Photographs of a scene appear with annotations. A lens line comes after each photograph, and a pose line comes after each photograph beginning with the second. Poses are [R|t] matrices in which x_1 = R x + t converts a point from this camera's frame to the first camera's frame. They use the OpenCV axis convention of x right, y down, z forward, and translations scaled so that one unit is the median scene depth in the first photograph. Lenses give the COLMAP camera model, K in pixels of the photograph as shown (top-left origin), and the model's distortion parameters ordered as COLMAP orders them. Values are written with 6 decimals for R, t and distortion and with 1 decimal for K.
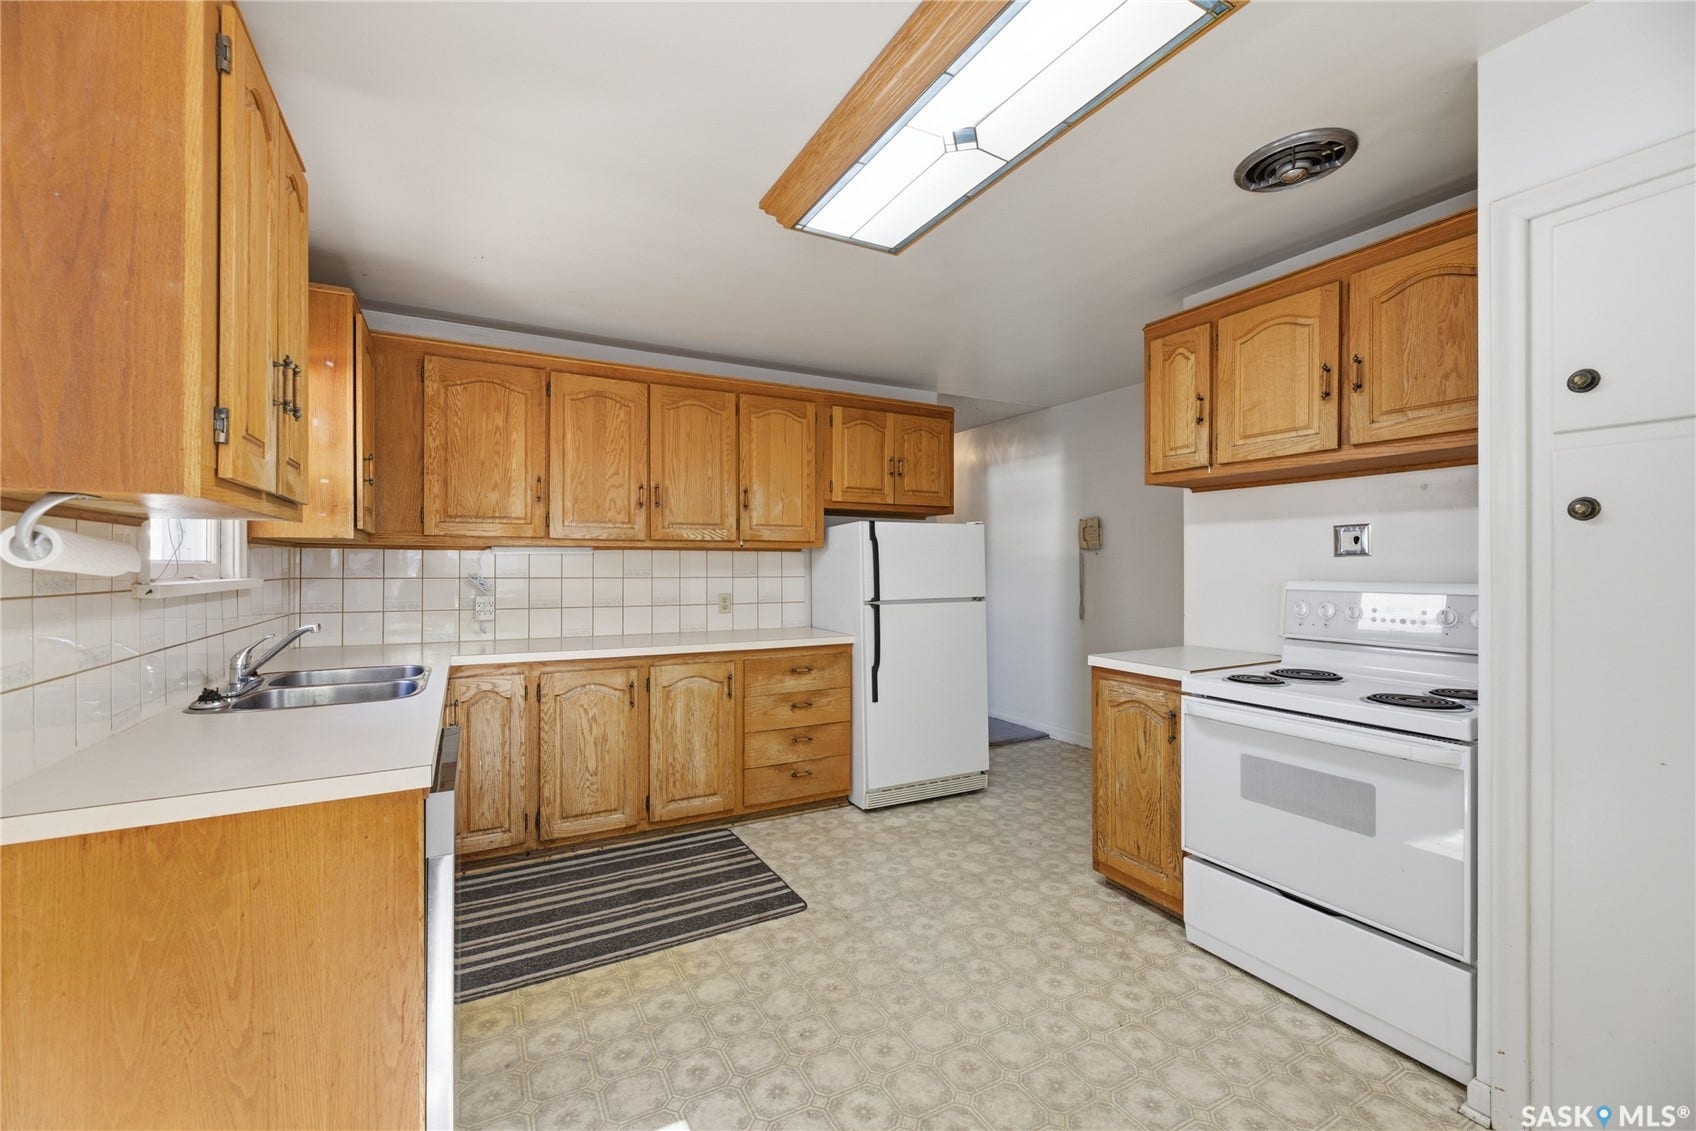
lens RADIAL K [[689.7, 0, 844.3], [0, 689.7, 558.4], [0, 0, 1]] dist [0.000650, 0.000023]
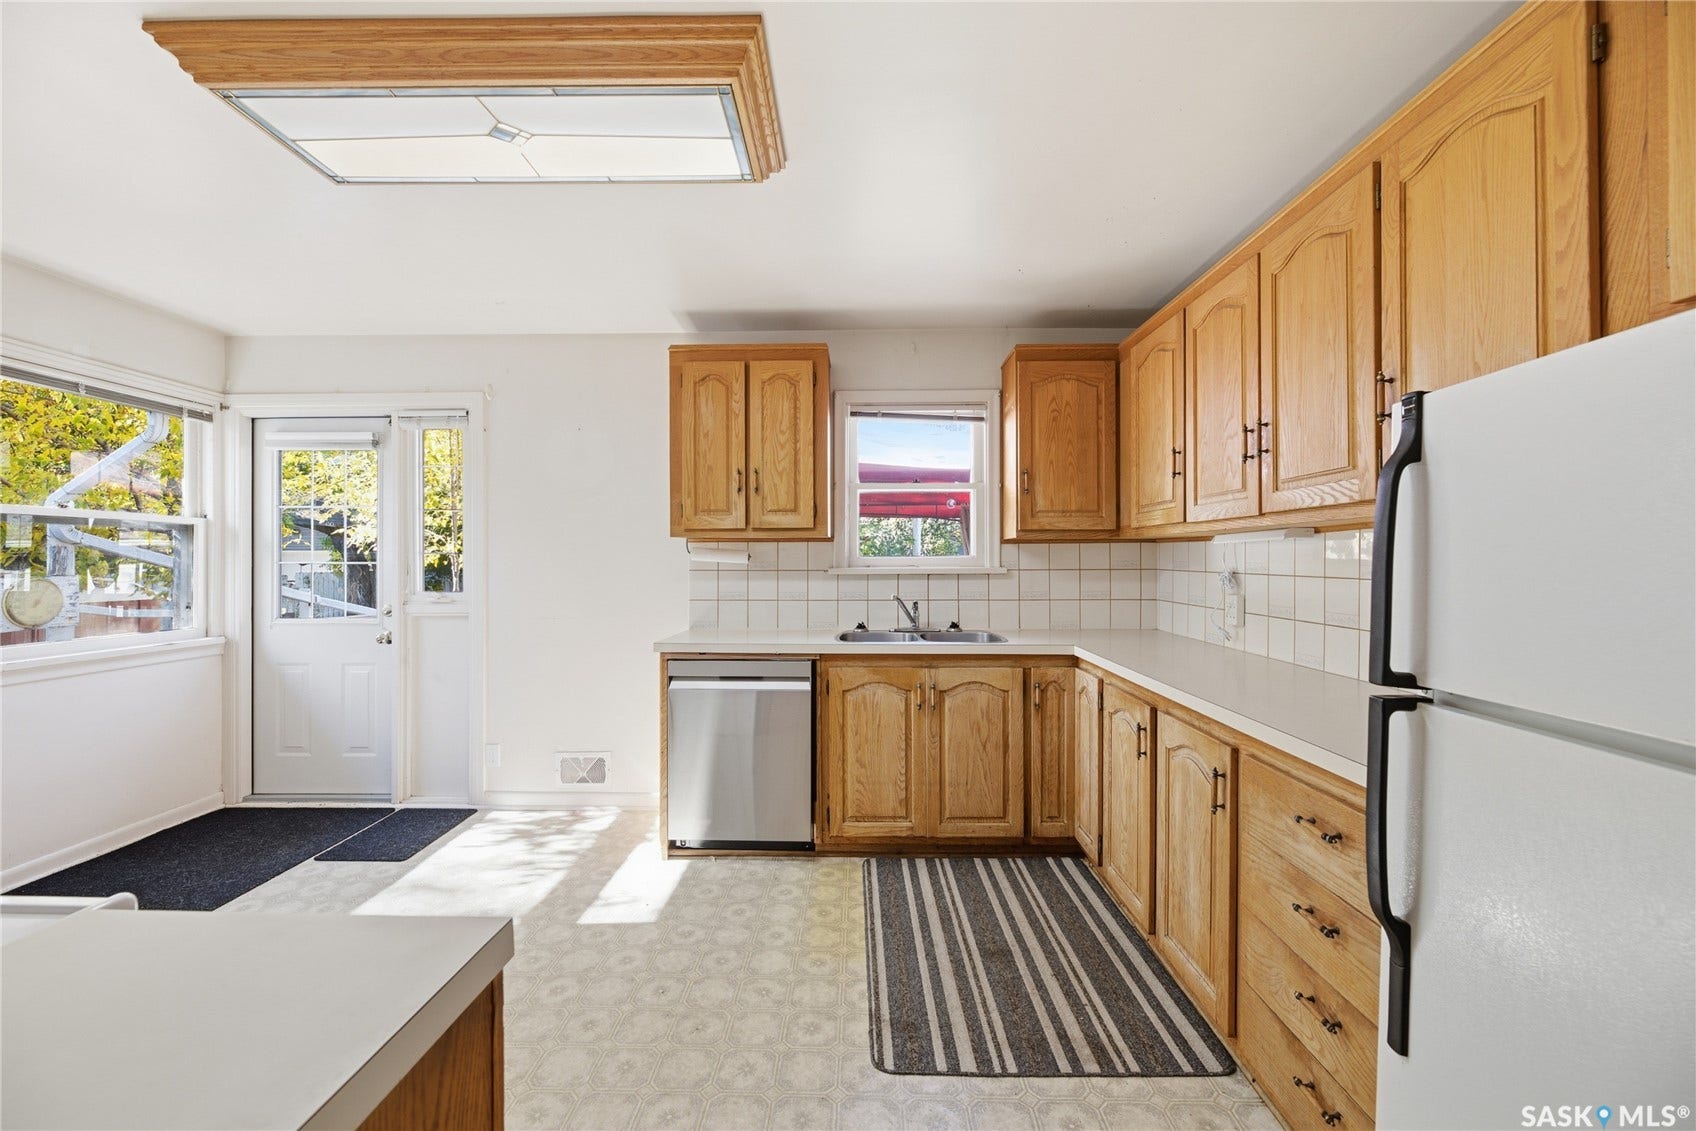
lens RADIAL K [[689.7, 0, 844.3], [0, 689.7, 558.4], [0, 0, 1]] dist [0.000650, 0.000023]
pose [[-0.494749, -0.000177, -0.869036, 0.474820], [0.011656, 0.999909, -0.006839, 0.012610], [0.868958, -0.013513, -0.494702, 1.141450]]
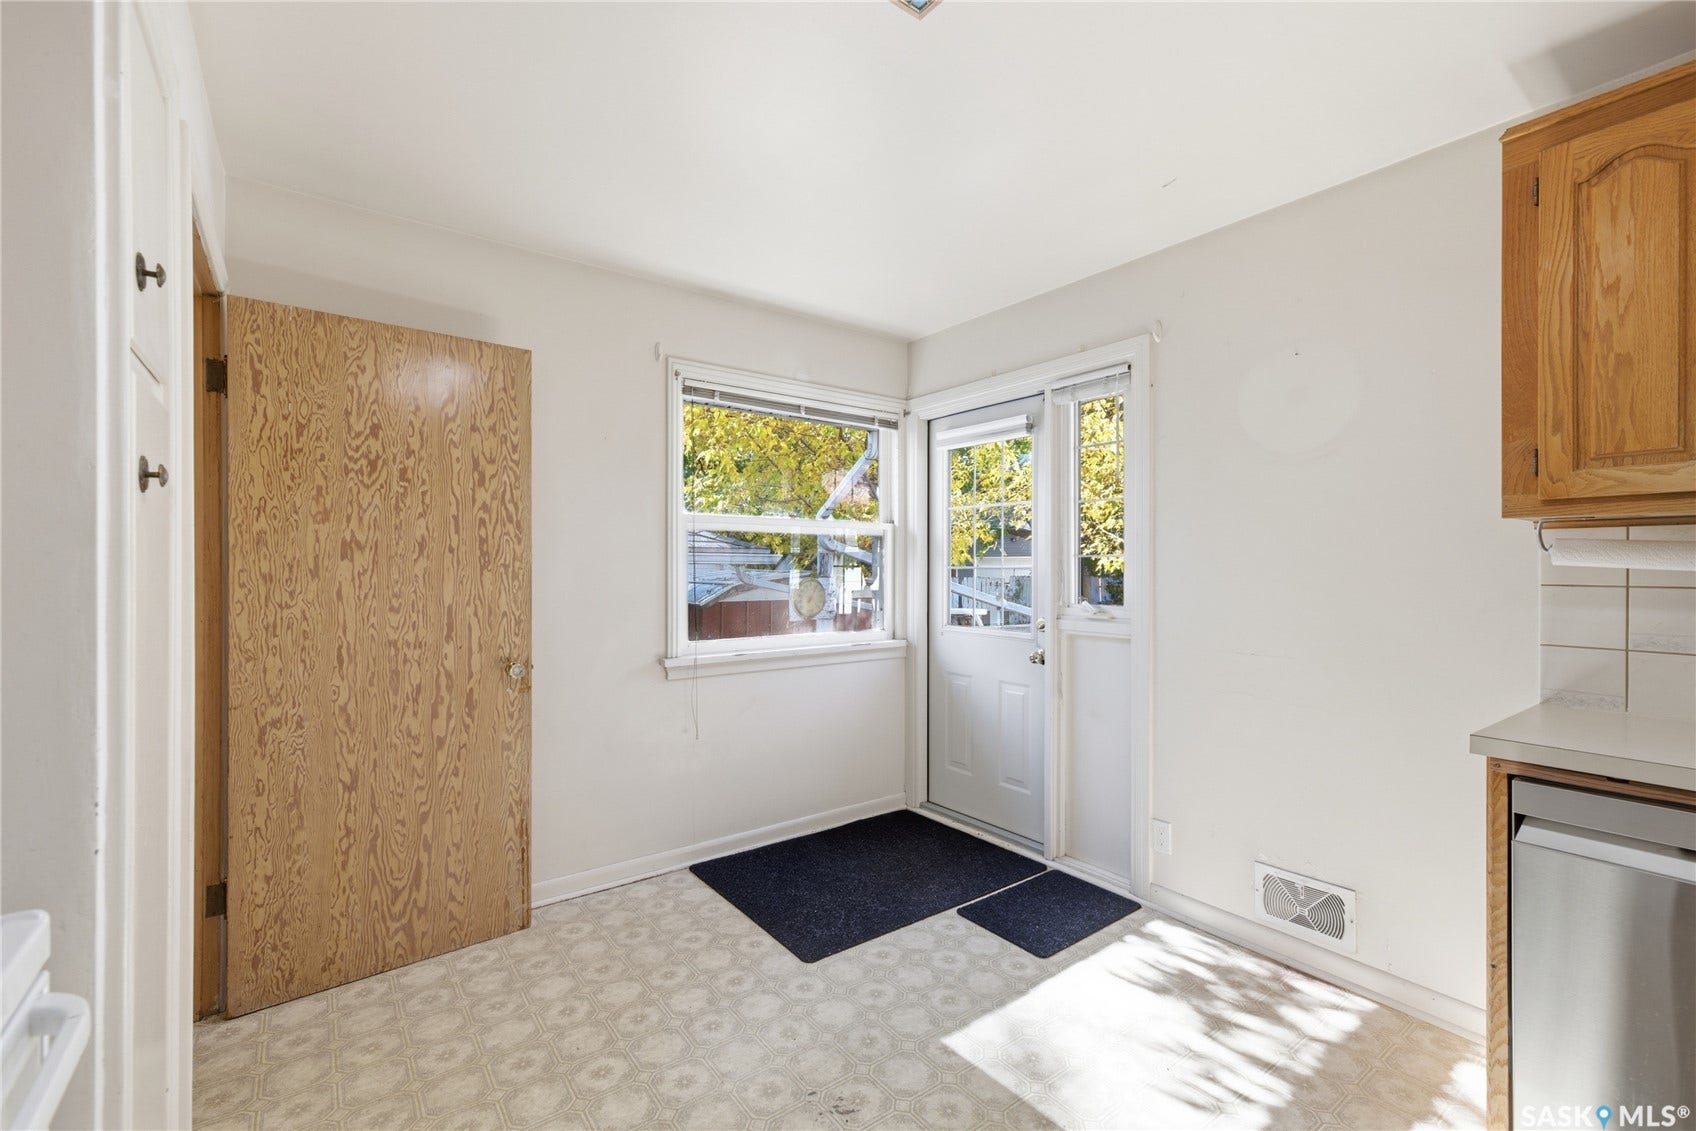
lens RADIAL K [[722.5, 0, 842.1], [0, 722.5, 566.4], [0, 0, 1]] dist [0.006855, -0.000014]
pose [[-0.990329, 0.000892, -0.138733, 0.255512], [0.002155, 0.999958, -0.008954, 0.009804], [0.138719, -0.009166, -0.990289, 0.856423]]
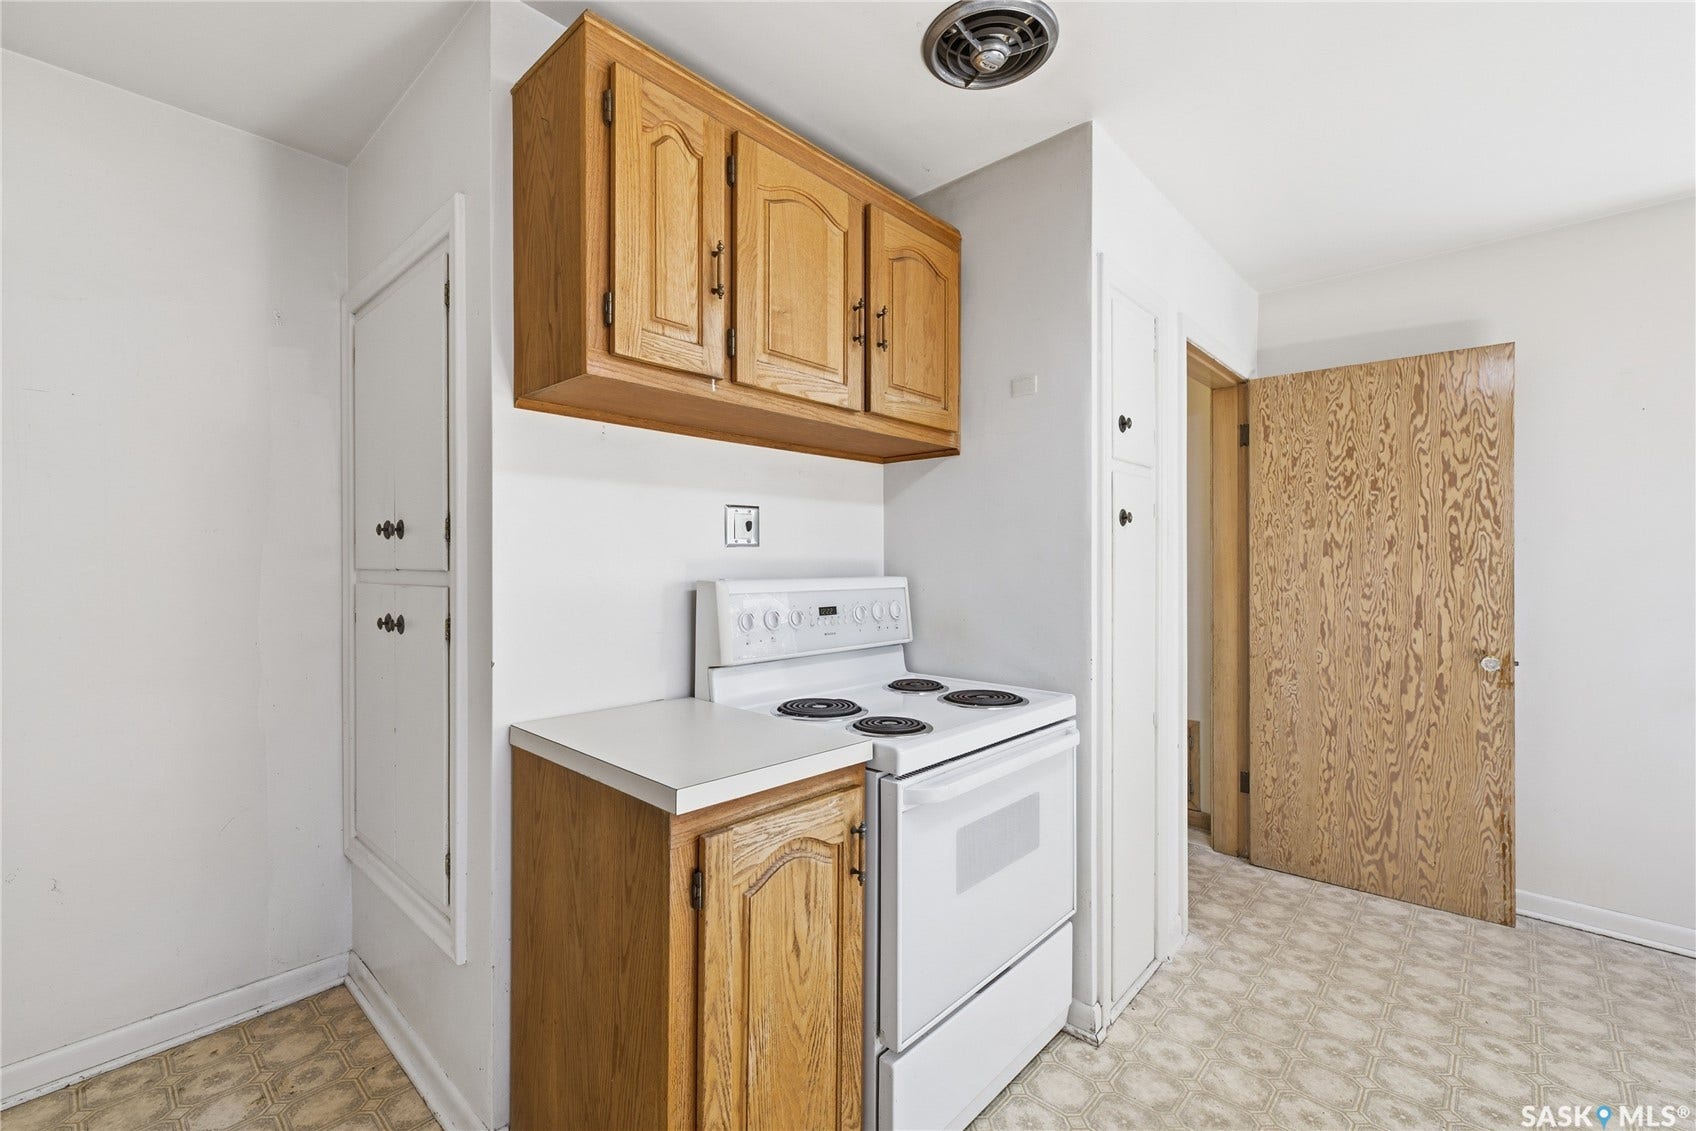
lens RADIAL K [[722.5, 0, 842.1], [0, 722.5, 566.4], [0, 0, 1]] dist [0.006855, -0.000014]
pose [[-0.318019, -0.004819, 0.948072, -0.051501], [-0.009220, 0.999956, 0.001989, 0.012937], [-0.948039, -0.008109, -0.318050, 0.967925]]
